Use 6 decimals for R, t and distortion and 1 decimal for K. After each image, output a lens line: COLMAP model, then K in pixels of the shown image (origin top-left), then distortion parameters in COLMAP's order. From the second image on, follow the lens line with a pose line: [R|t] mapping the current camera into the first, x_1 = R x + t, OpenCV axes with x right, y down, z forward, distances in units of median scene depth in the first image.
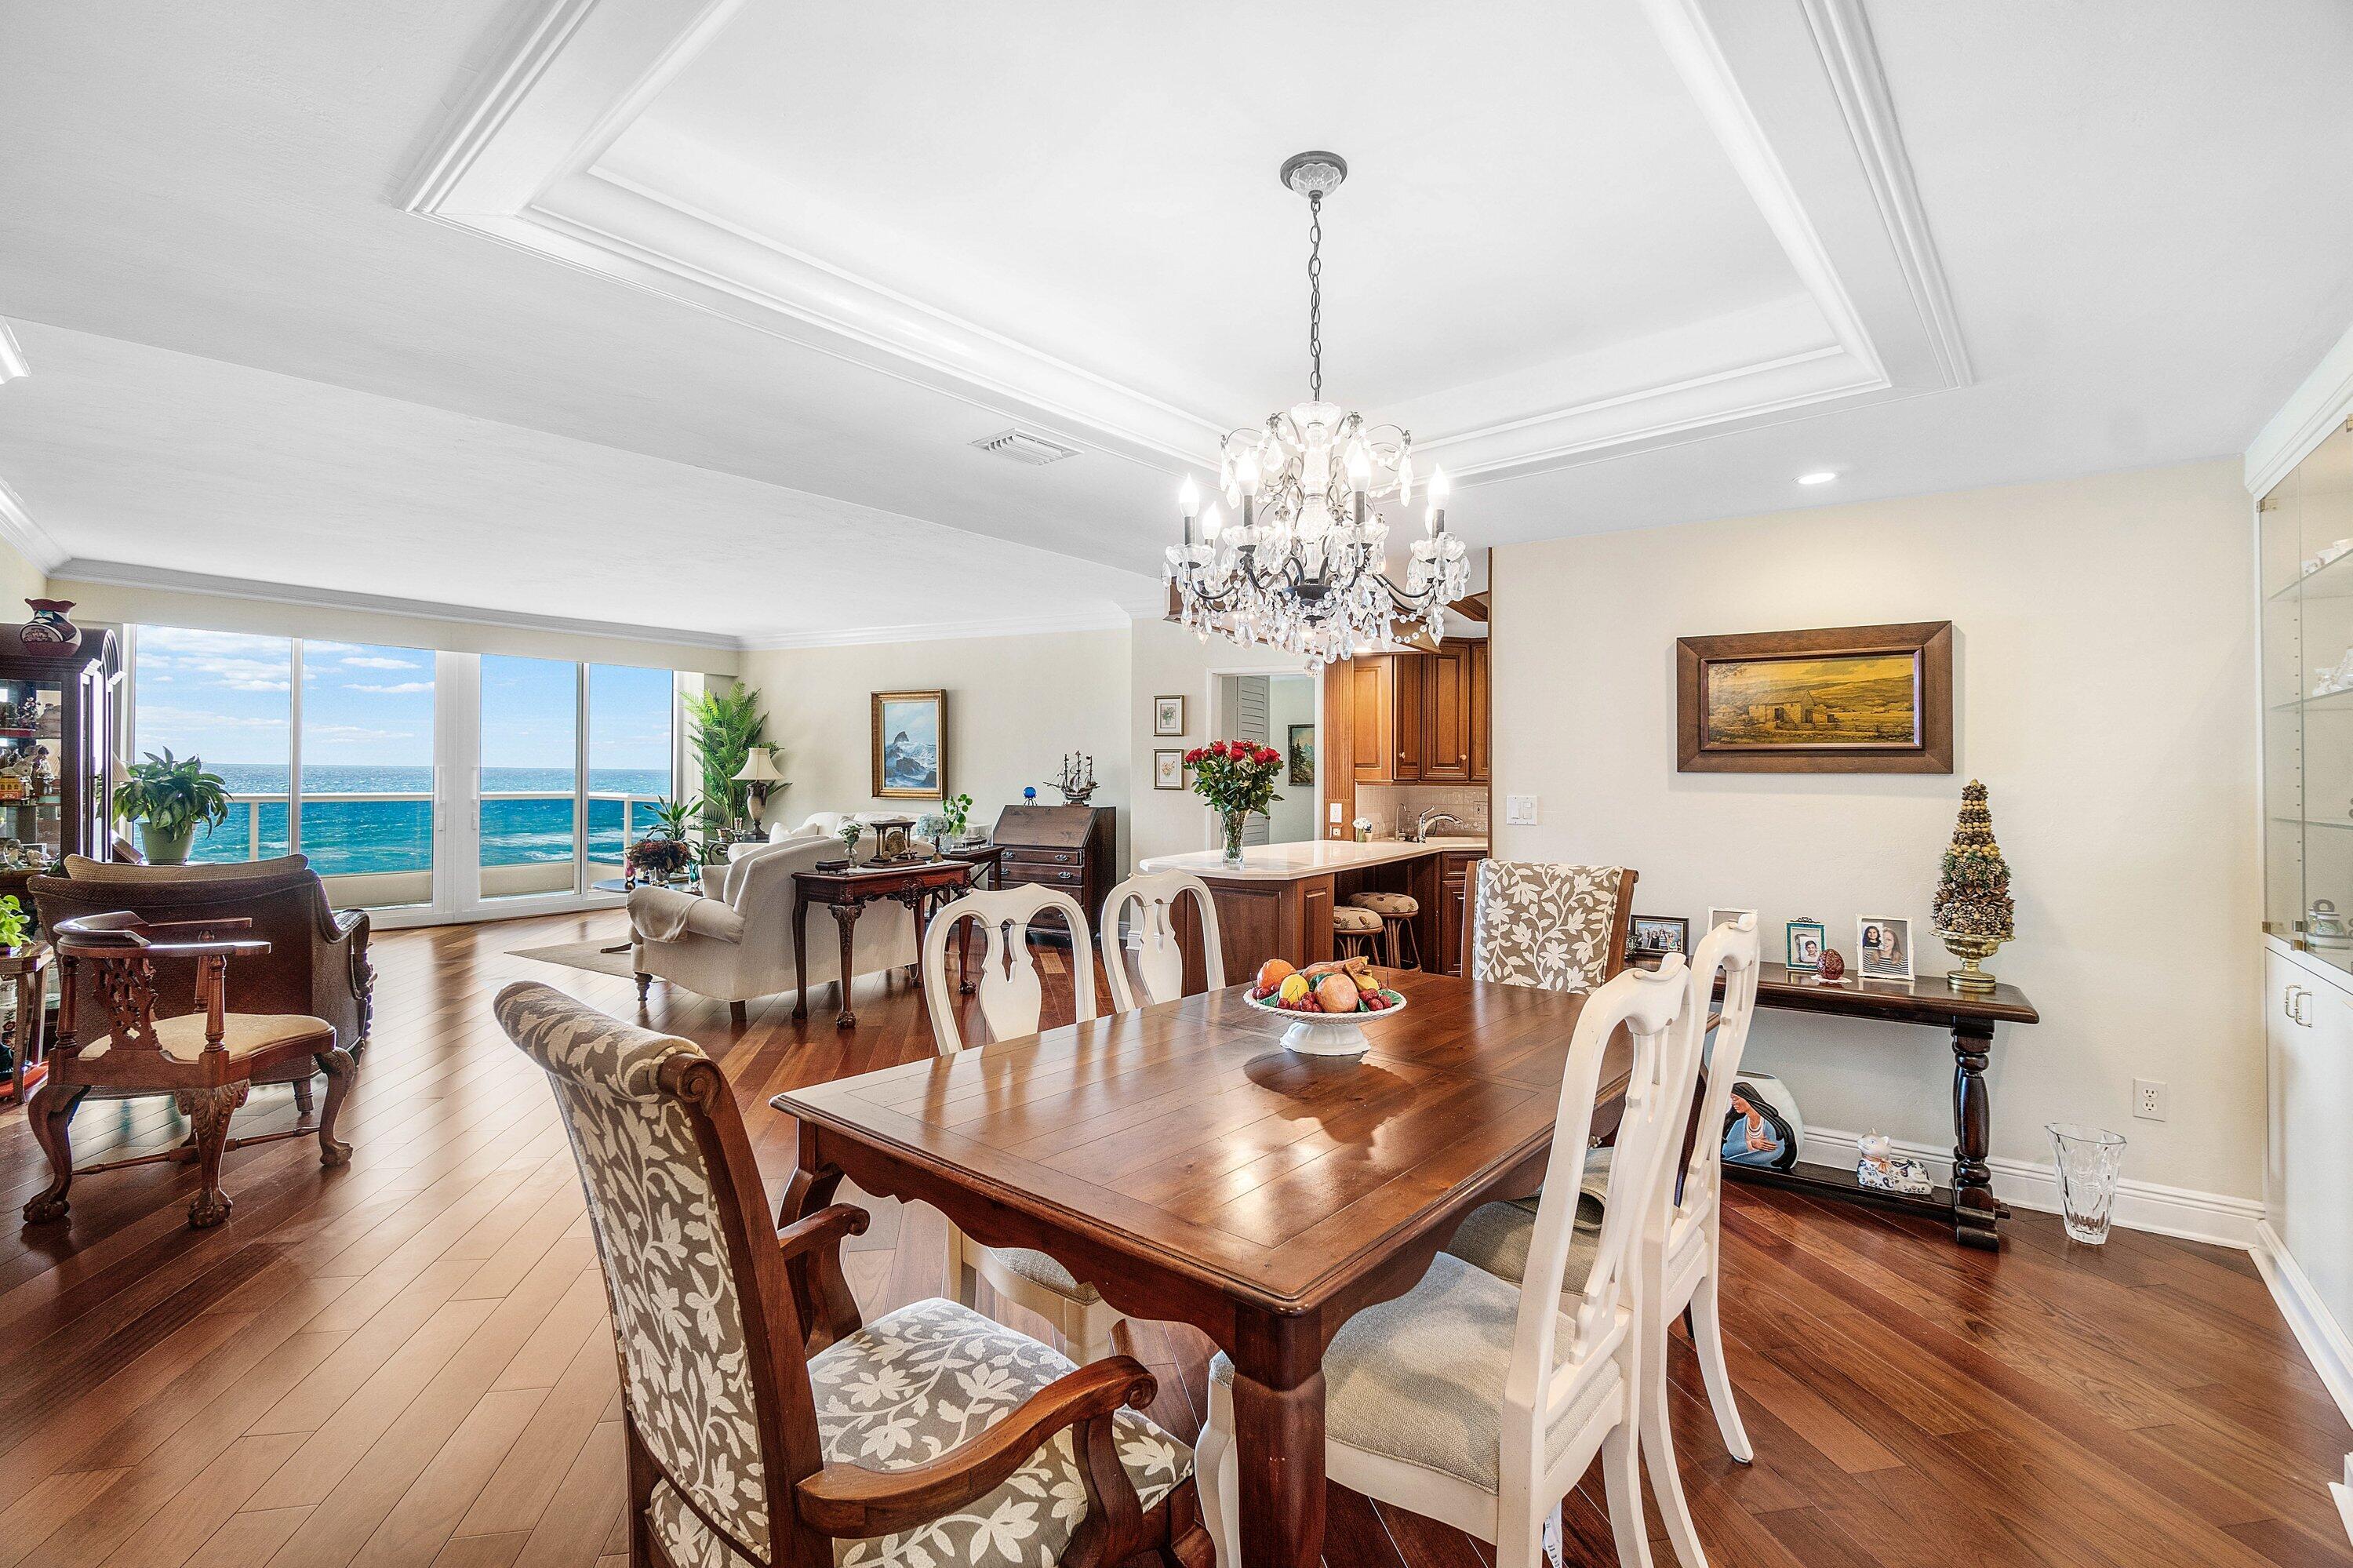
lens RADIAL K [[1026.4, 0, 1136.4], [0, 1026.4, 743.2], [0, 0, 1]] dist [-0.003751, -0.000120]
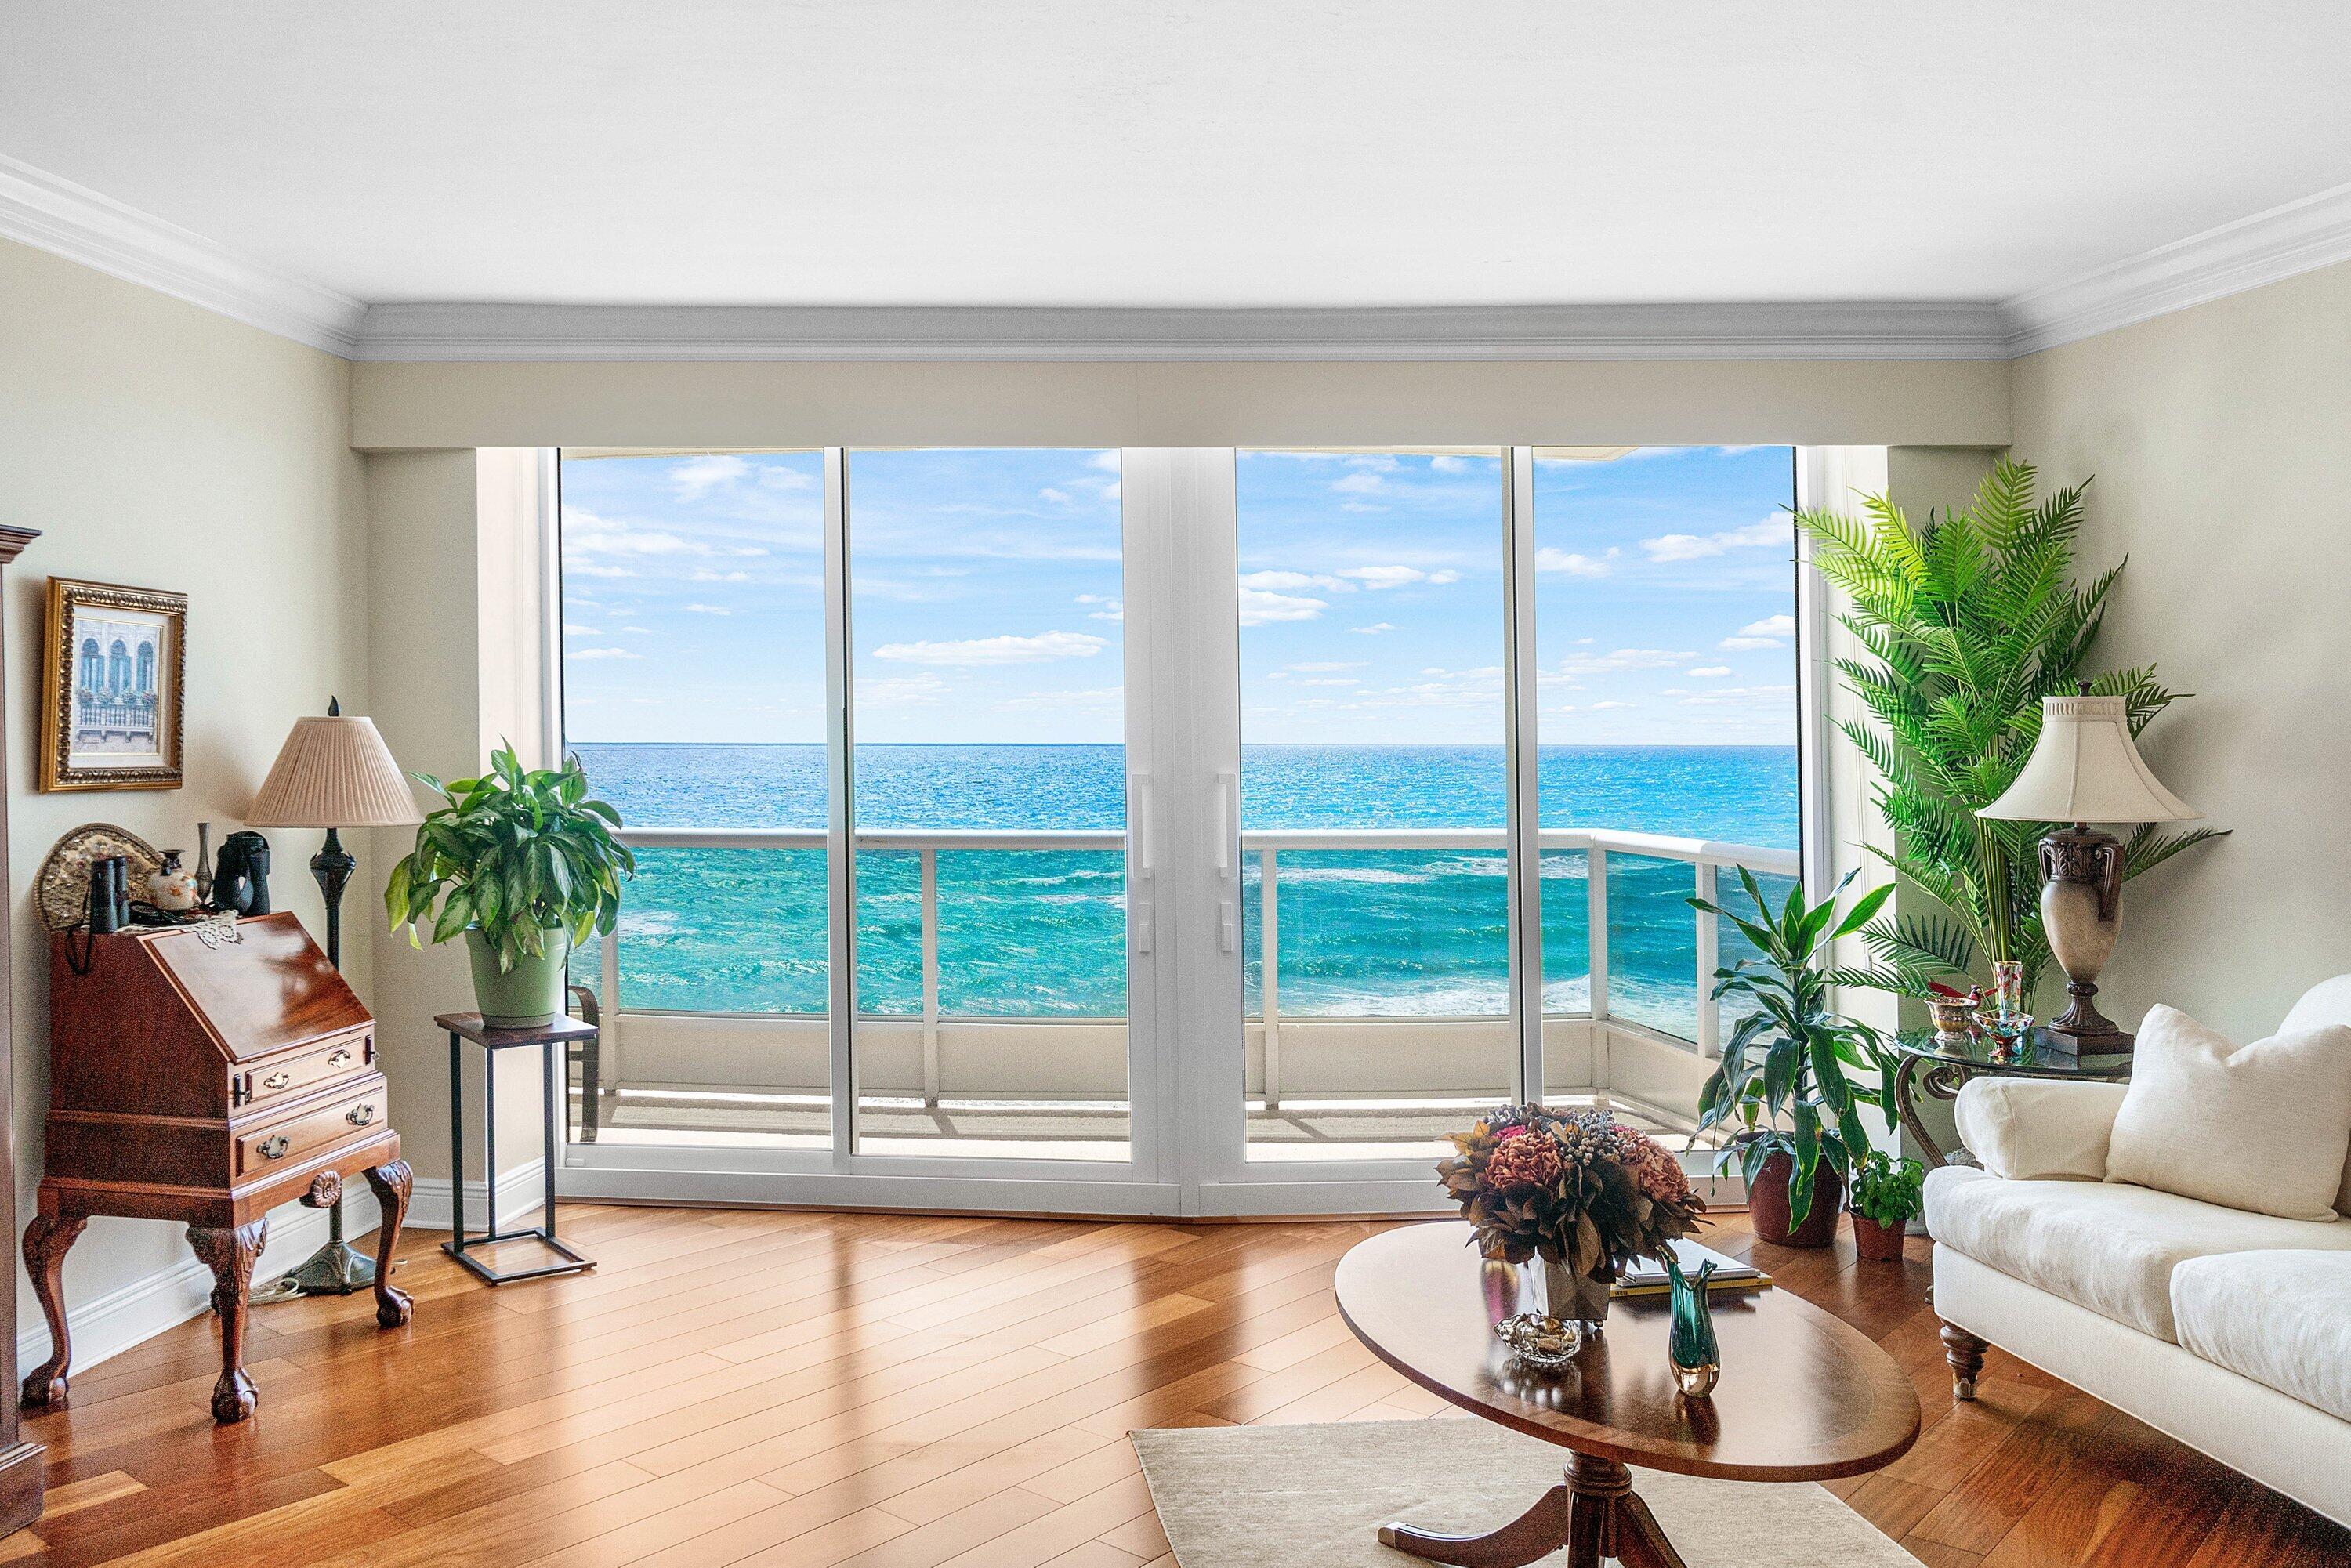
lens RADIAL K [[1942.5, 0, 1078.5], [0, 1942.5, 717.5], [0, 0, 1]] dist [0.025526, -0.010809]
pose [[0.645591, -0.020707, -0.763403, -0.181473], [0.030385, 0.999537, -0.001416, 0.003491], [0.763079, -0.022282, 0.645921, 0.570494]]
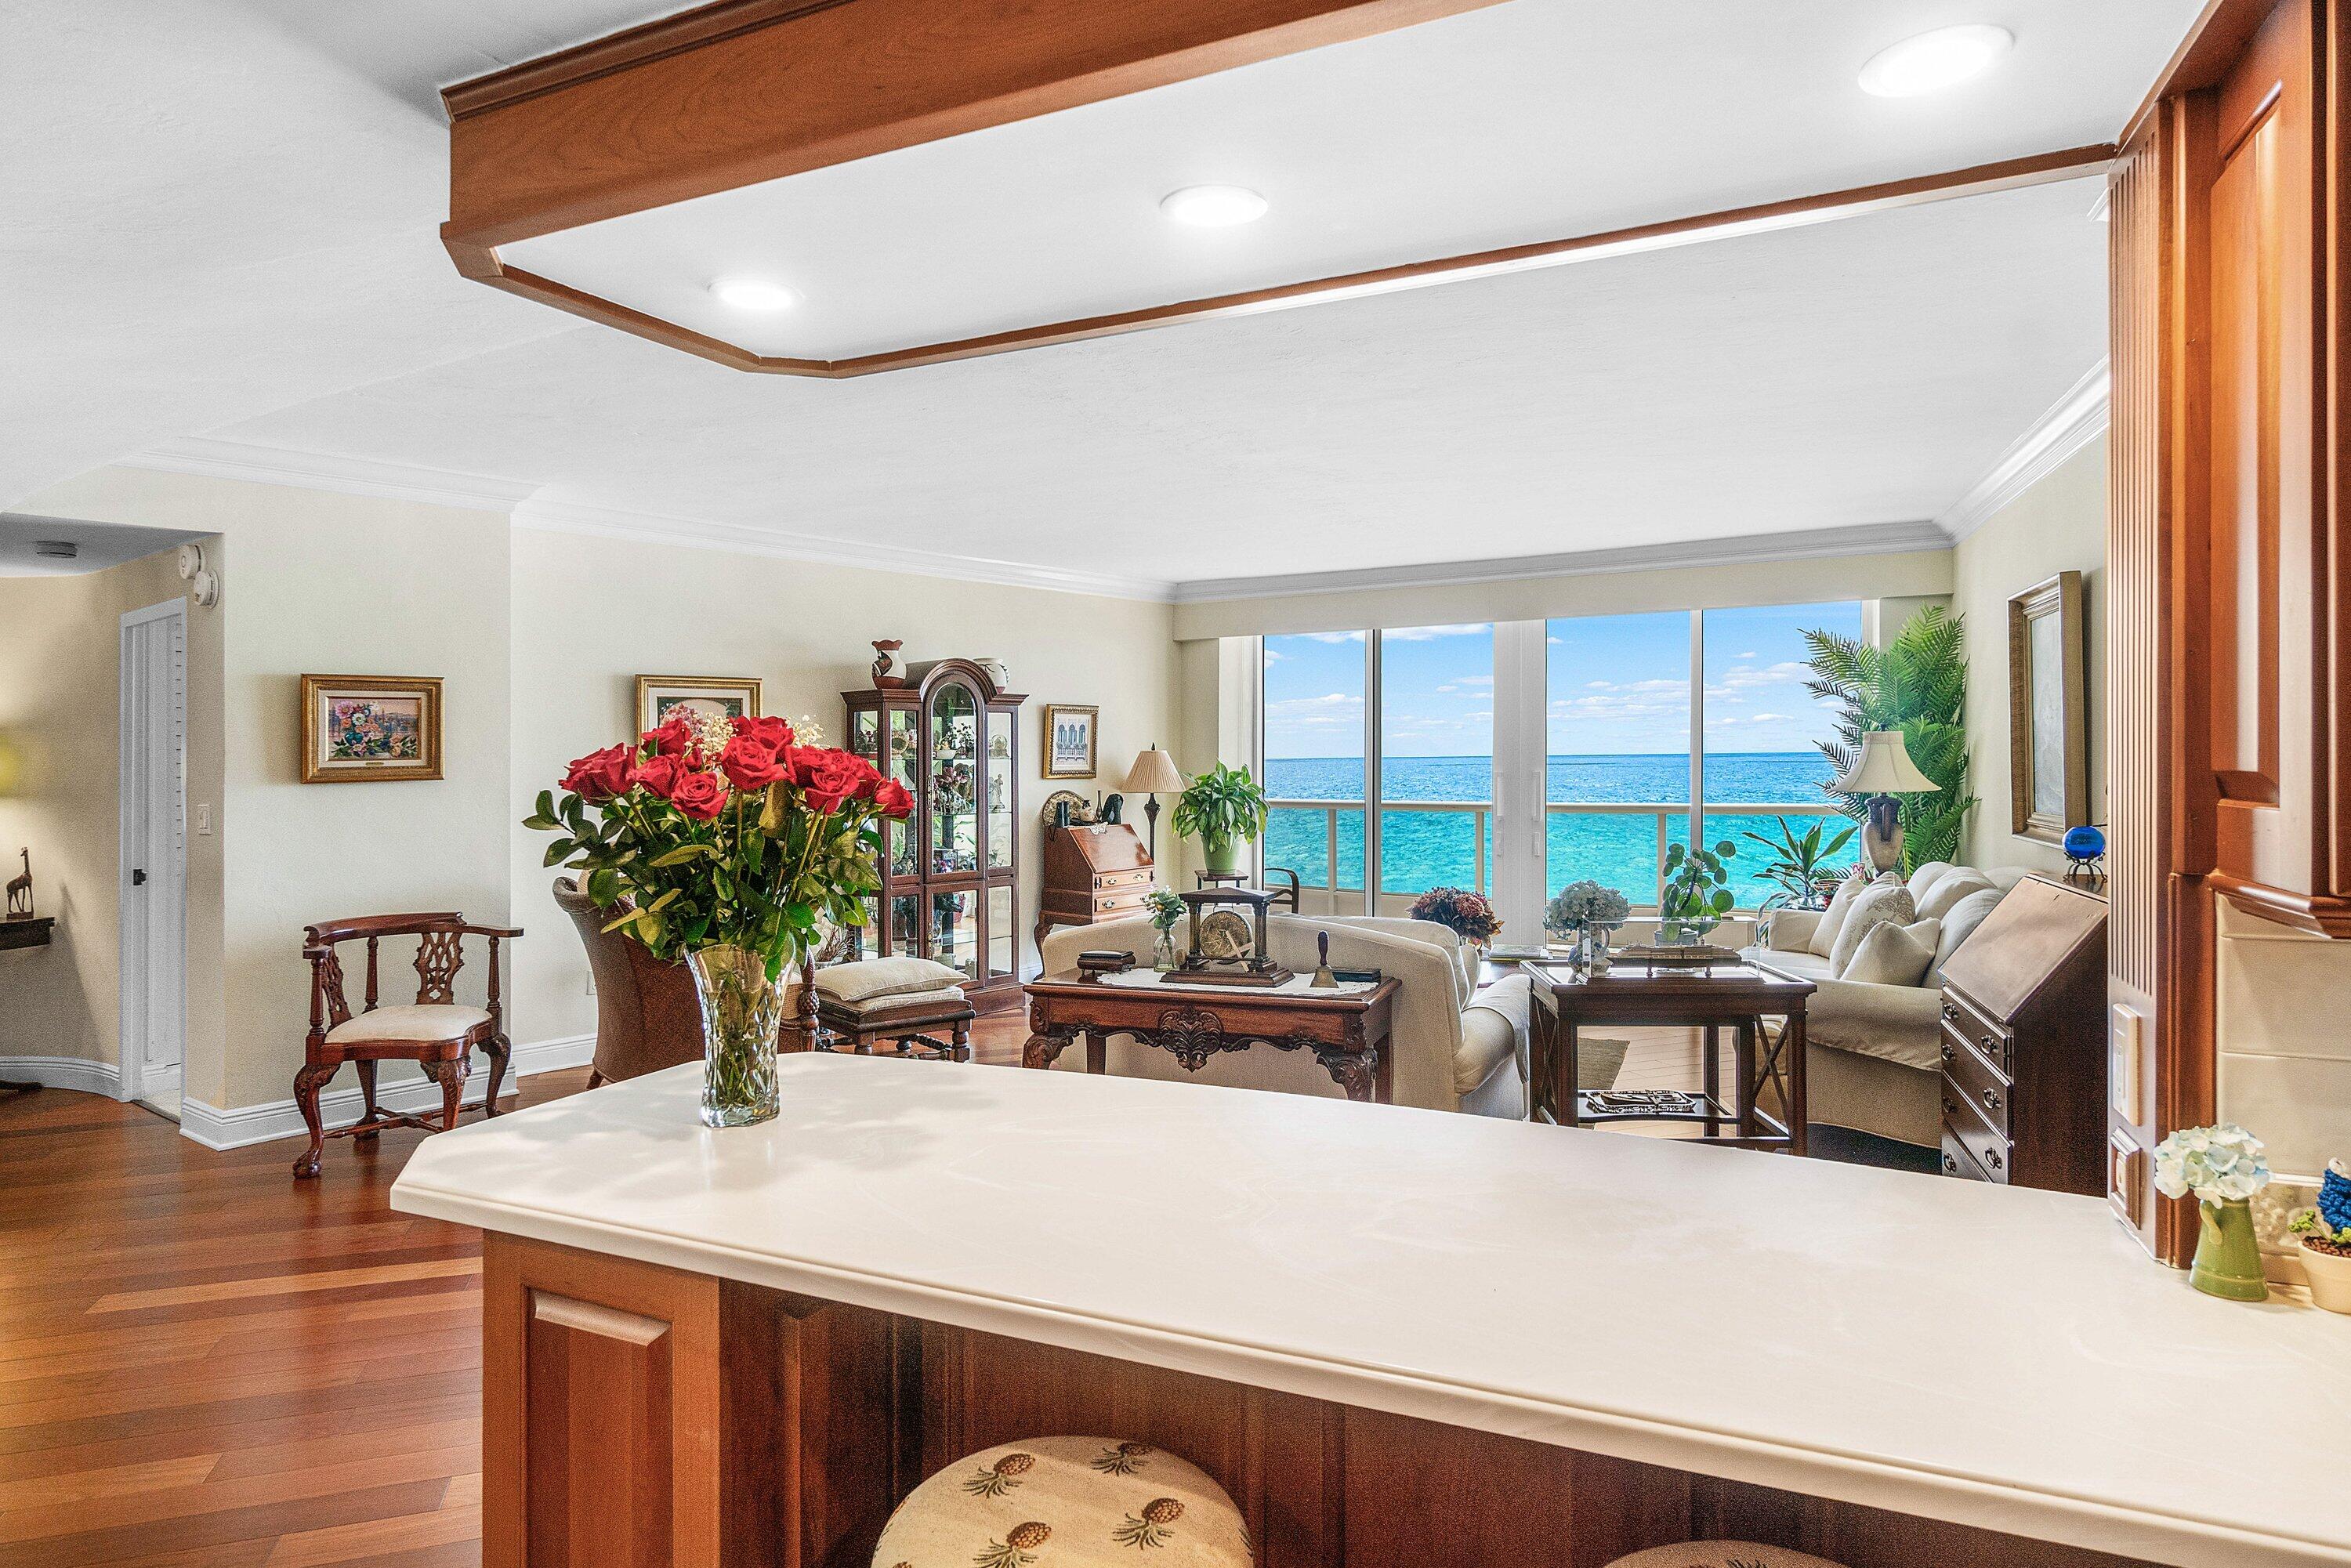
lens RADIAL K [[1368.0, 0, 1170.7], [0, 1368.0, 751.6], [0, 0, 1]] dist [-0.005988, 0.002465]
pose [[0.148645, -0.017651, -0.988733, 0.310212], [0.040148, 0.999124, -0.011801, 0.010043], [0.988075, -0.037941, 0.149223, 0.637432]]
